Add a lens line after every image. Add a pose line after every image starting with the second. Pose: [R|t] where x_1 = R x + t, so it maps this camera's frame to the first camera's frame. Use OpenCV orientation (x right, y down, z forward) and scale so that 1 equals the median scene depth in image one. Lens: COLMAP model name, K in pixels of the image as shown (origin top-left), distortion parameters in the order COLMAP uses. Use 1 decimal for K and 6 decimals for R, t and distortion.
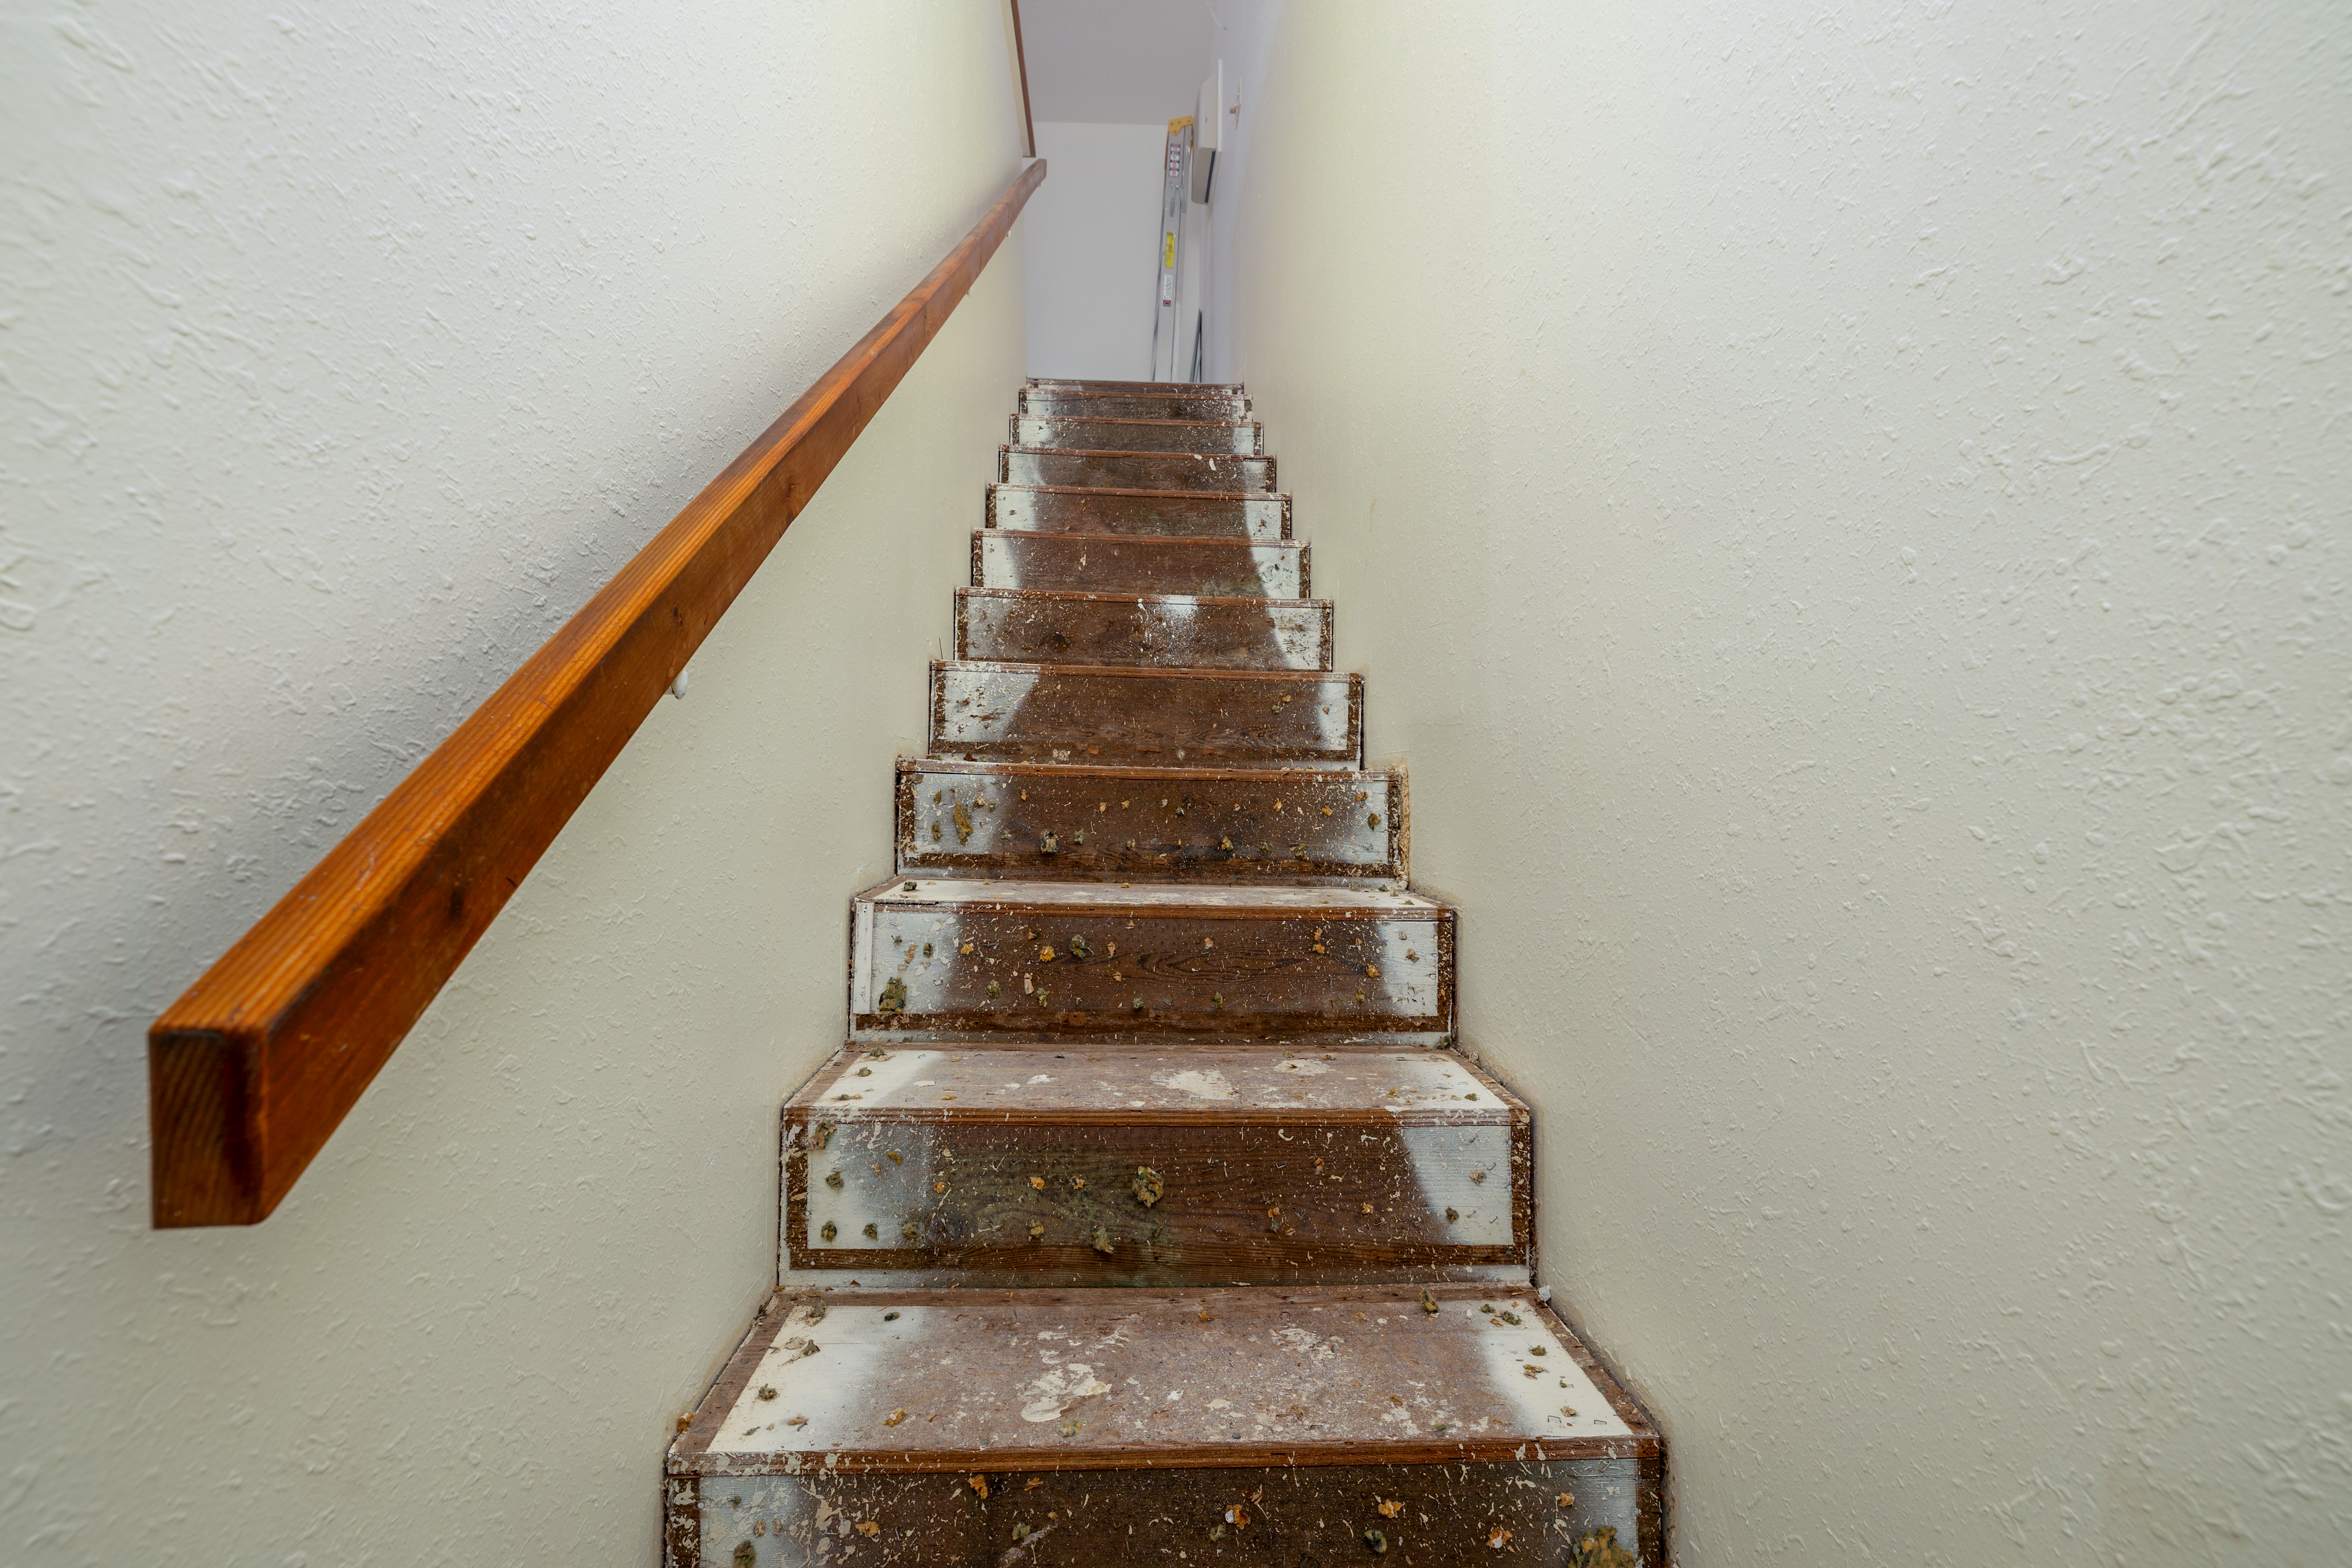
lens RADIAL K [[1289.1, 0, 1176.0], [0, 1289.1, 784.0], [0, 0, 1]] dist [-0.000525, -0.000025]
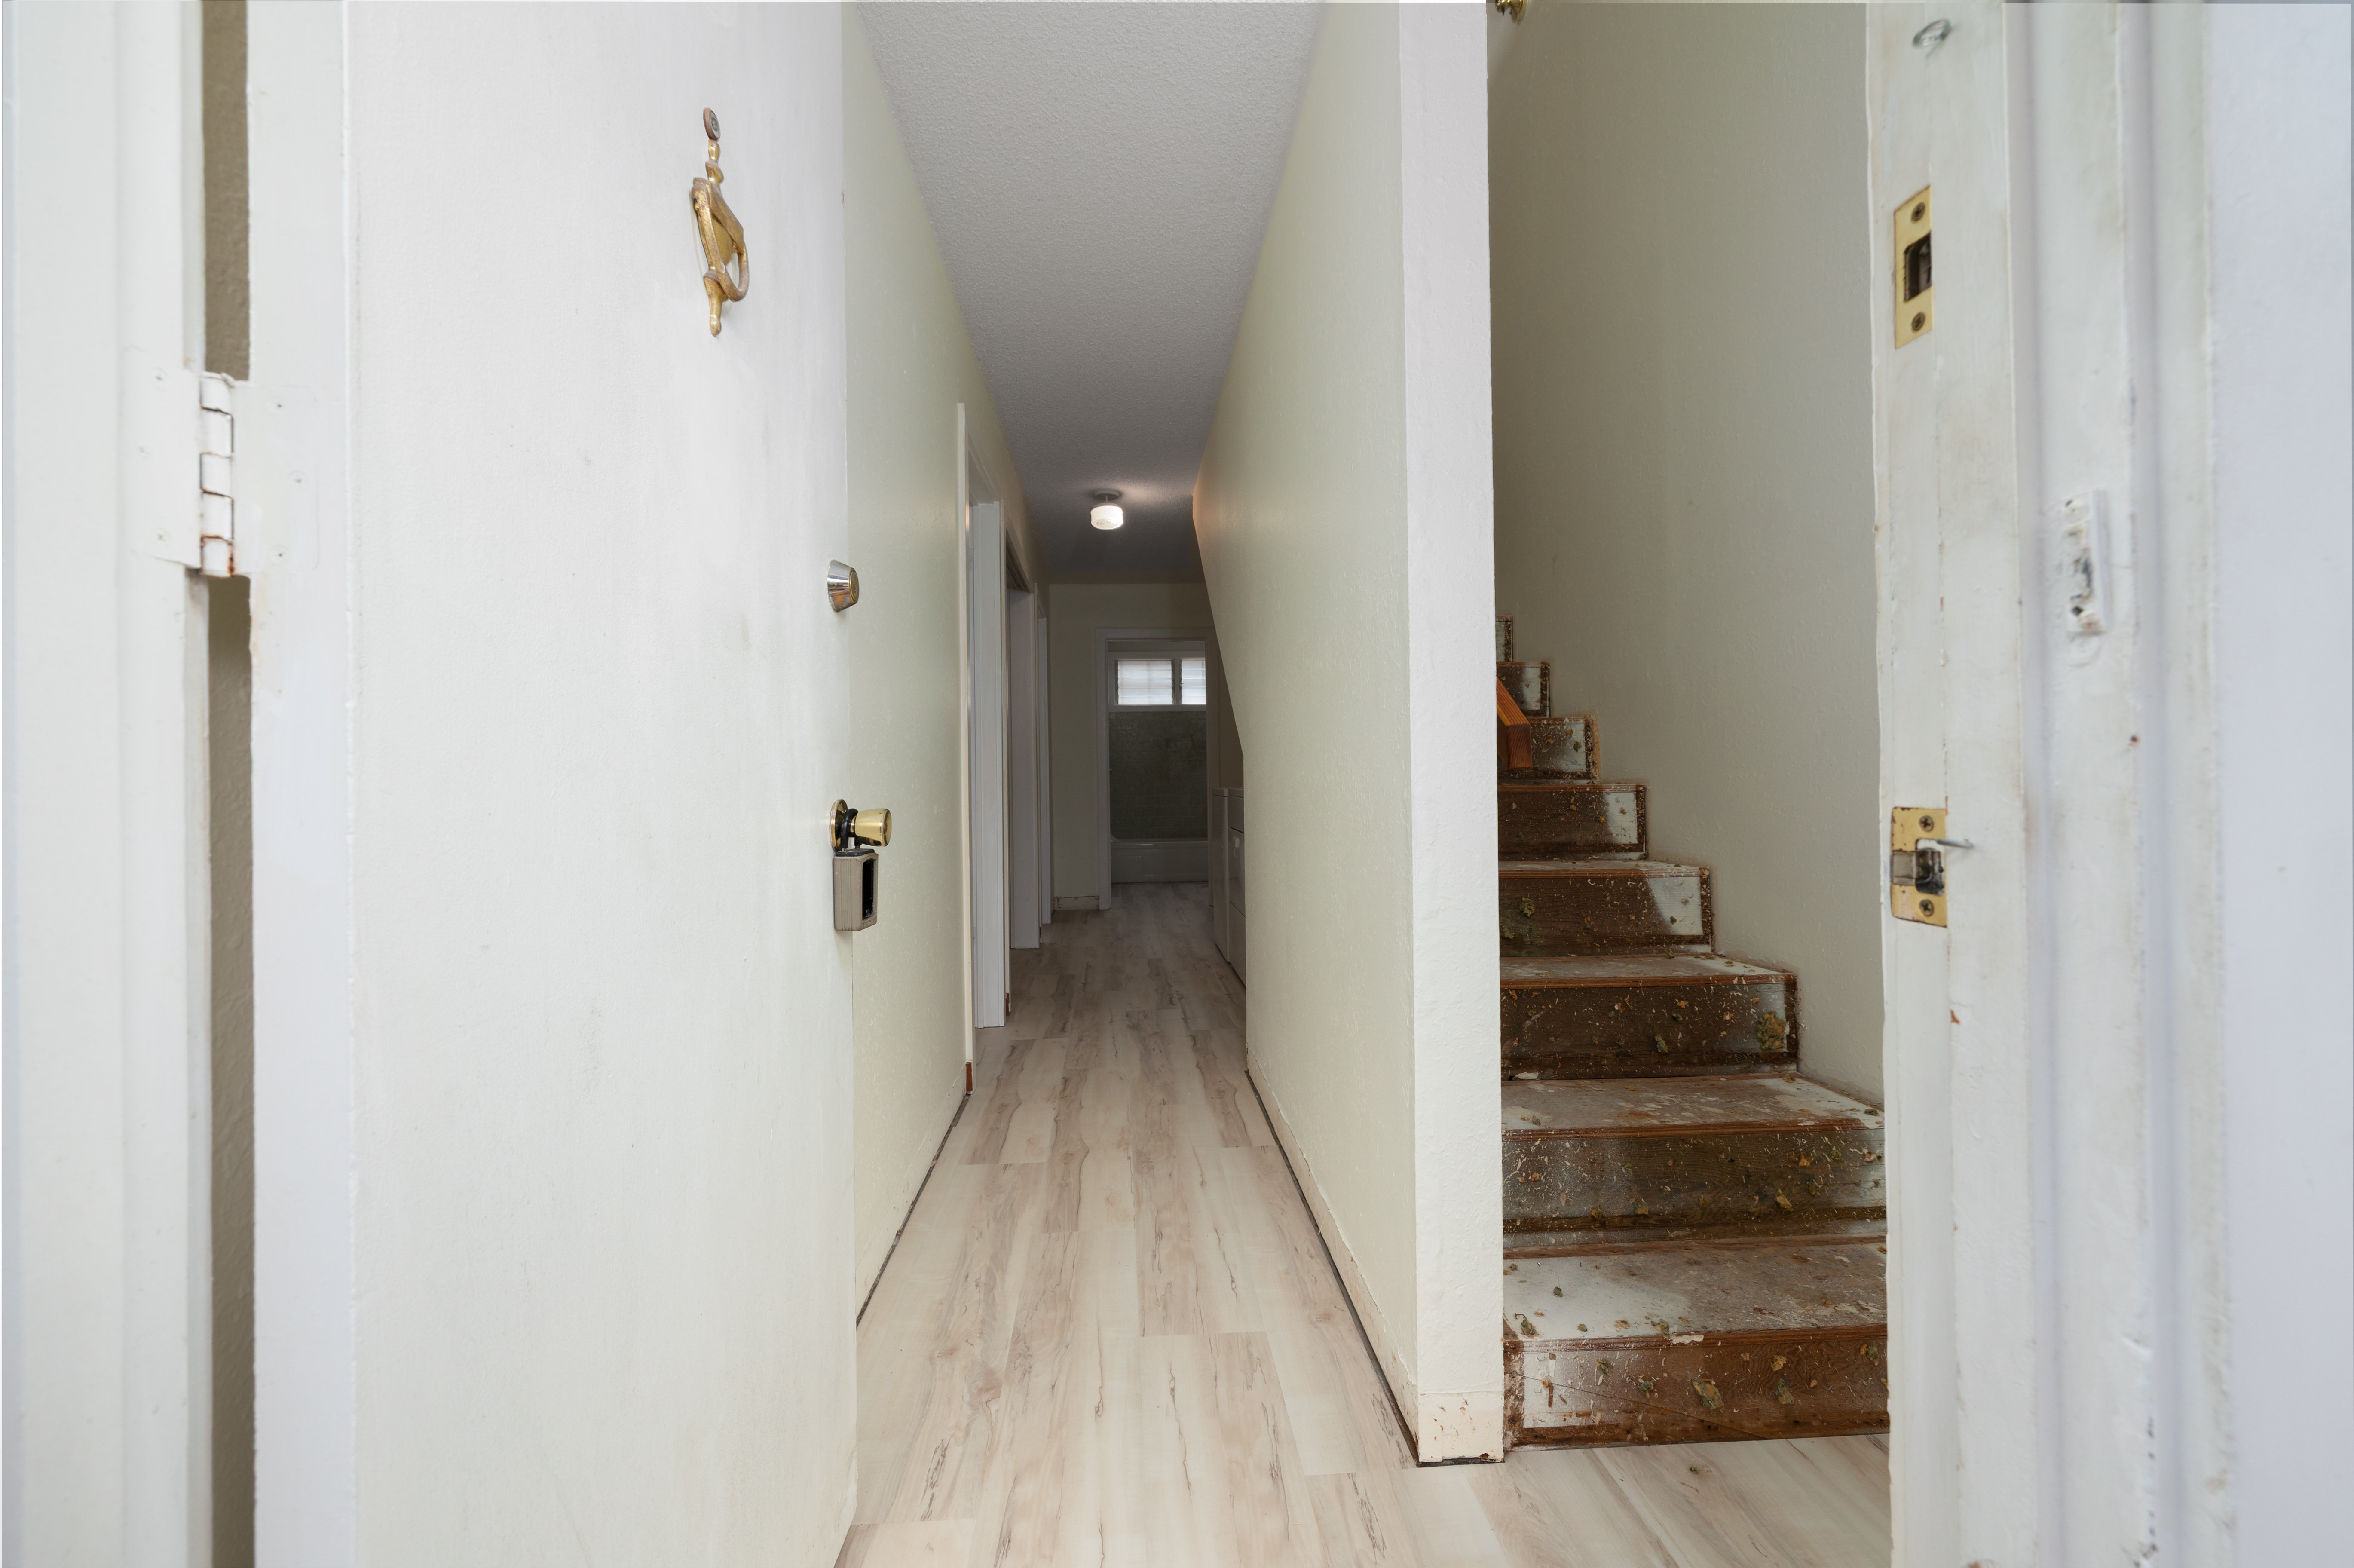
lens RADIAL K [[1290.3, 0, 1177.0], [0, 1290.3, 784.0], [0, 0, 1]] dist [-0.000525, -0.000025]
pose [[0.999569, -0.022083, 0.019353, -0.599902], [0.022252, 0.999716, -0.008571, 0.119168], [-0.019159, 0.008998, 0.999776, -1.017837]]
